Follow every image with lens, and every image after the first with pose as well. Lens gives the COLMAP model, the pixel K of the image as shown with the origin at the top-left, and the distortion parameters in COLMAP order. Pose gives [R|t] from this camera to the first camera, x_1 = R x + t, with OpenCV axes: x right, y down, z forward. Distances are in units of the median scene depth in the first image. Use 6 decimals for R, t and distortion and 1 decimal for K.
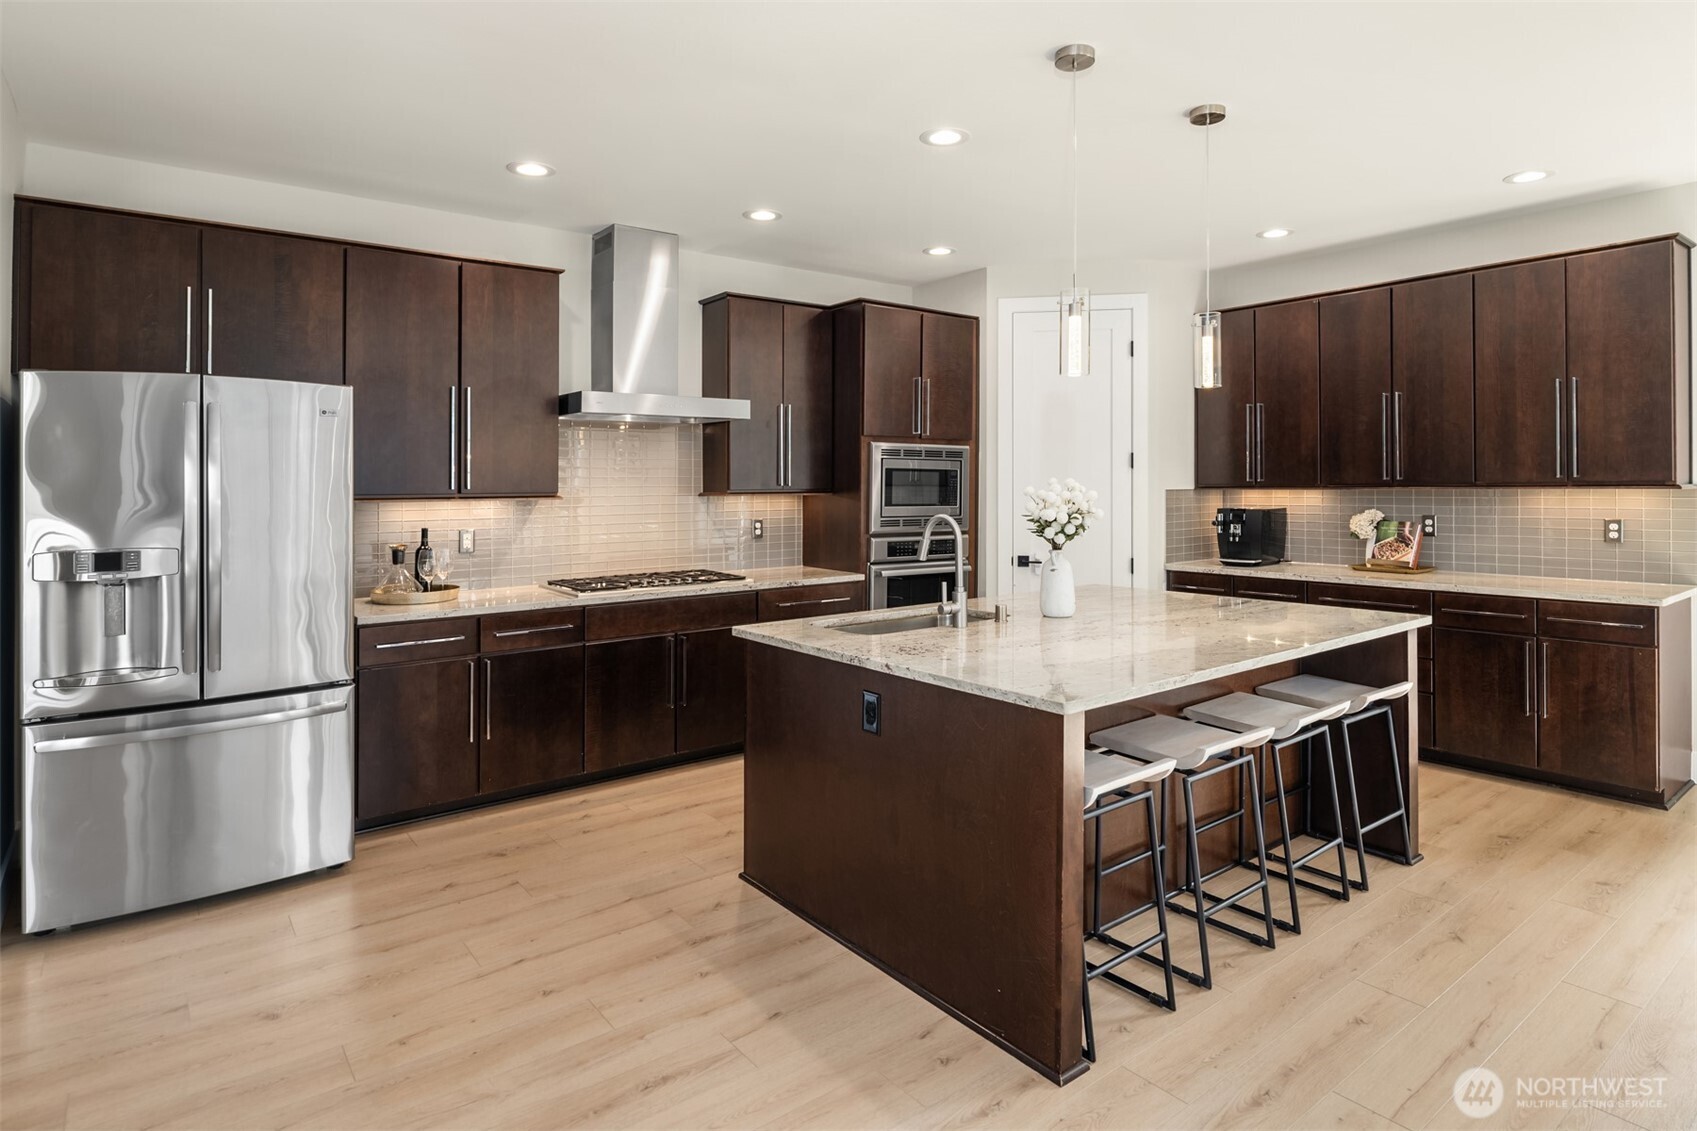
lens RADIAL K [[924.5, 0, 848.0], [0, 924.5, 495.7], [0, 0, 1]] dist [0.000908, 0.000151]
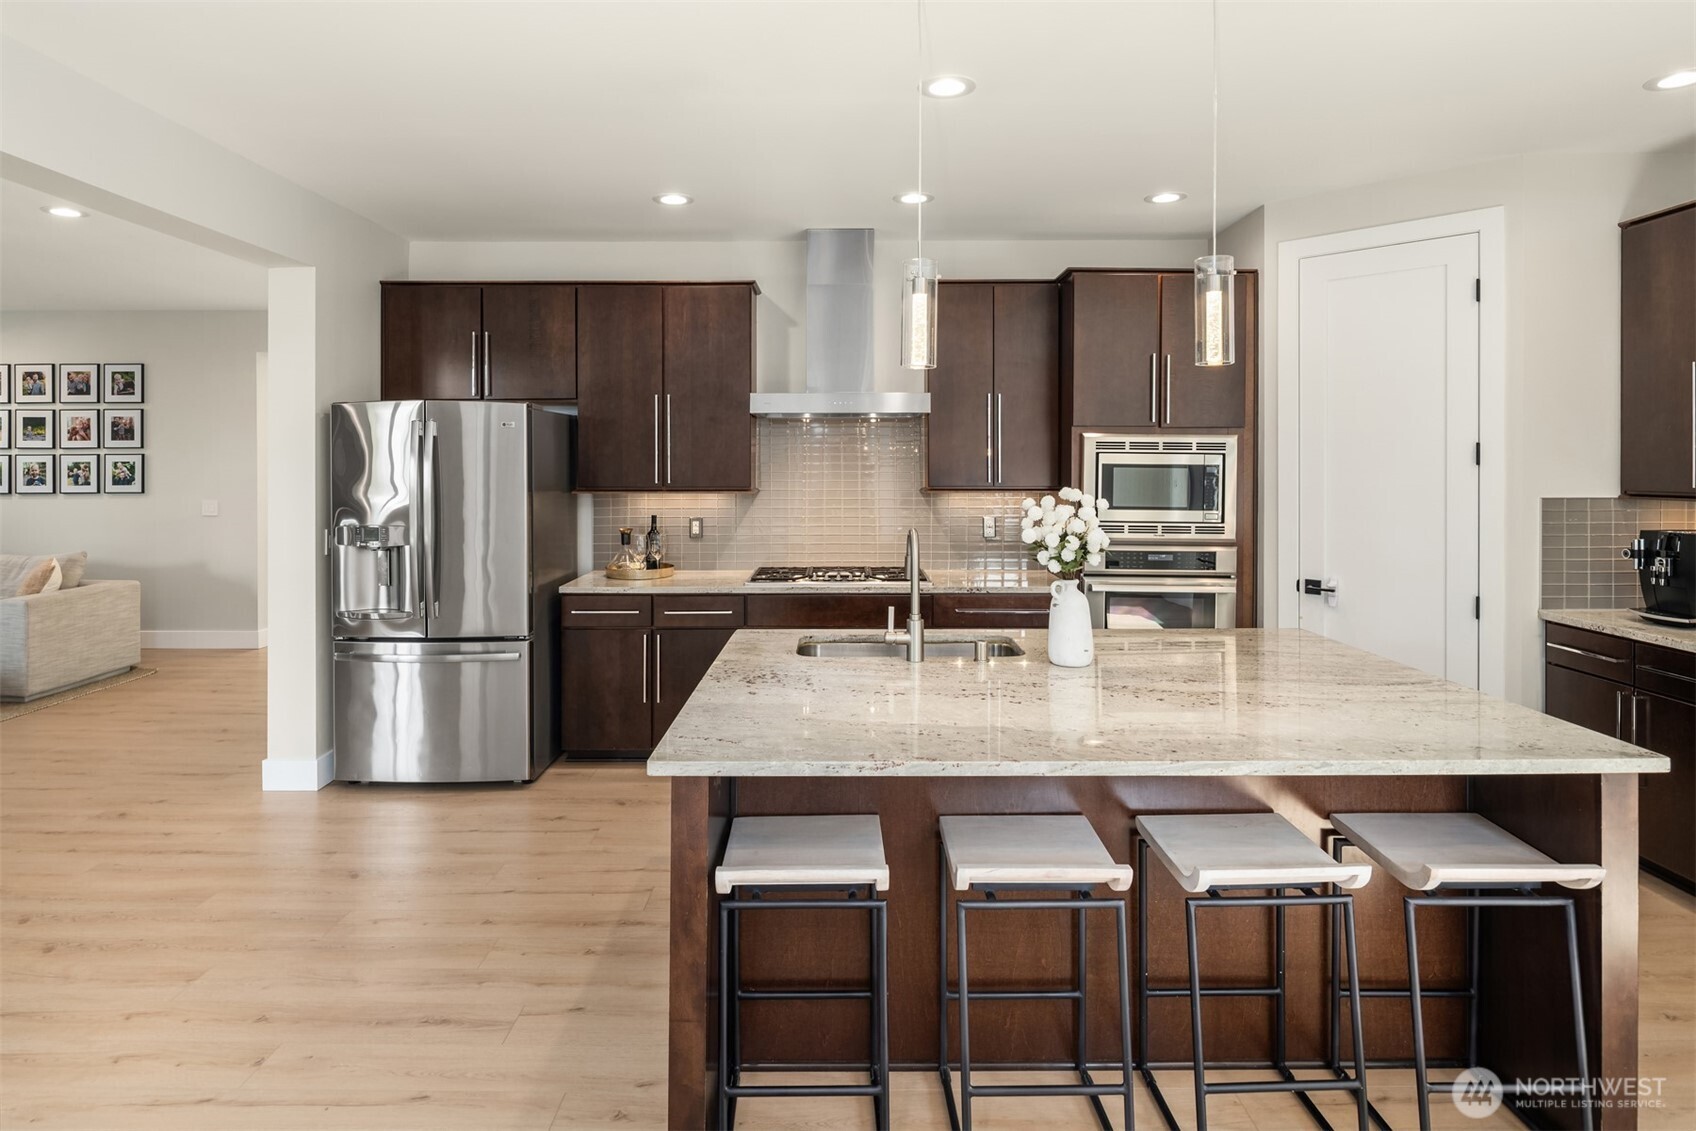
lens RADIAL K [[939.5, 0, 856.2], [0, 939.5, 478.6], [0, 0, 1]] dist [-0.001683, -0.002835]
pose [[0.786988, 0.016875, -0.616737, 0.456624], [-0.012648, 0.999857, 0.011218, -0.026716], [0.616838, -0.001028, 0.787089, 0.208388]]
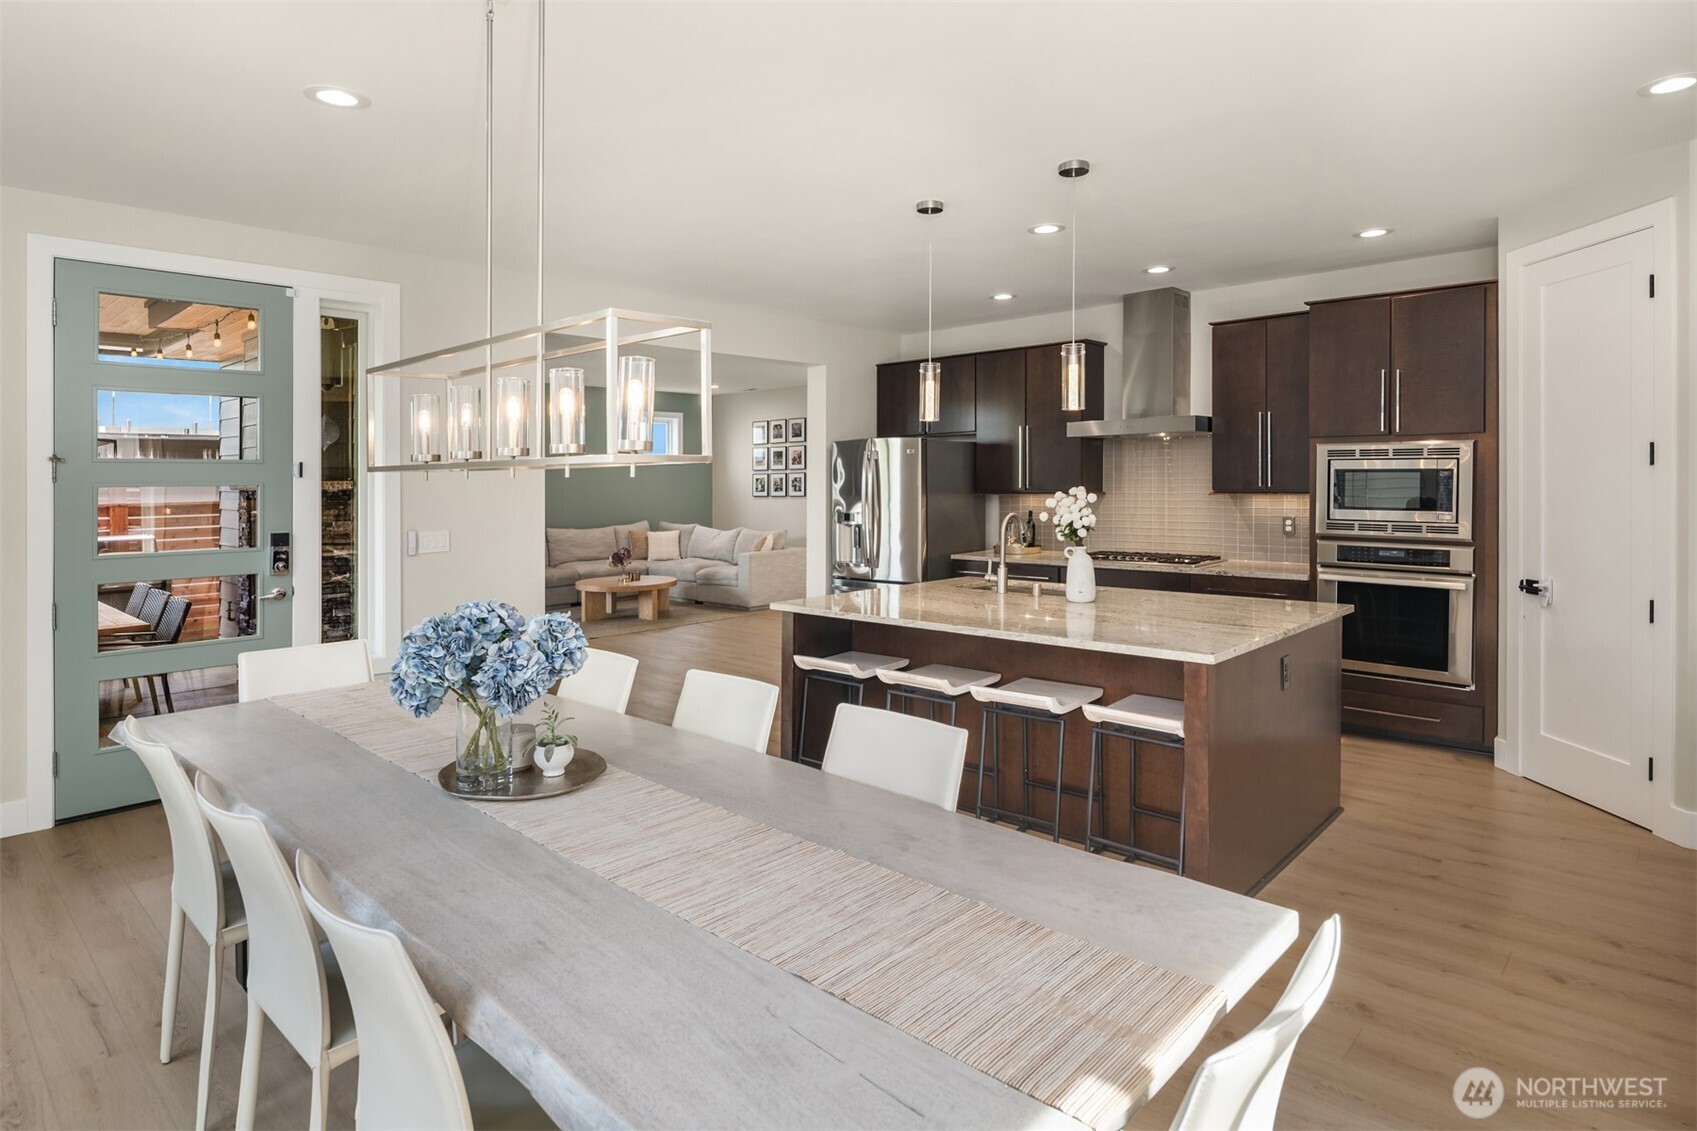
lens RADIAL K [[903.0, 0, 846.4], [0, 903.0, 484.1], [0, 0, 1]] dist [0.000623, 0.000077]
pose [[0.163742, 0.009225, -0.986460, 1.034541], [-0.003292, 0.999956, 0.008805, -0.024457], [0.986498, 0.001805, 0.163766, 0.388381]]
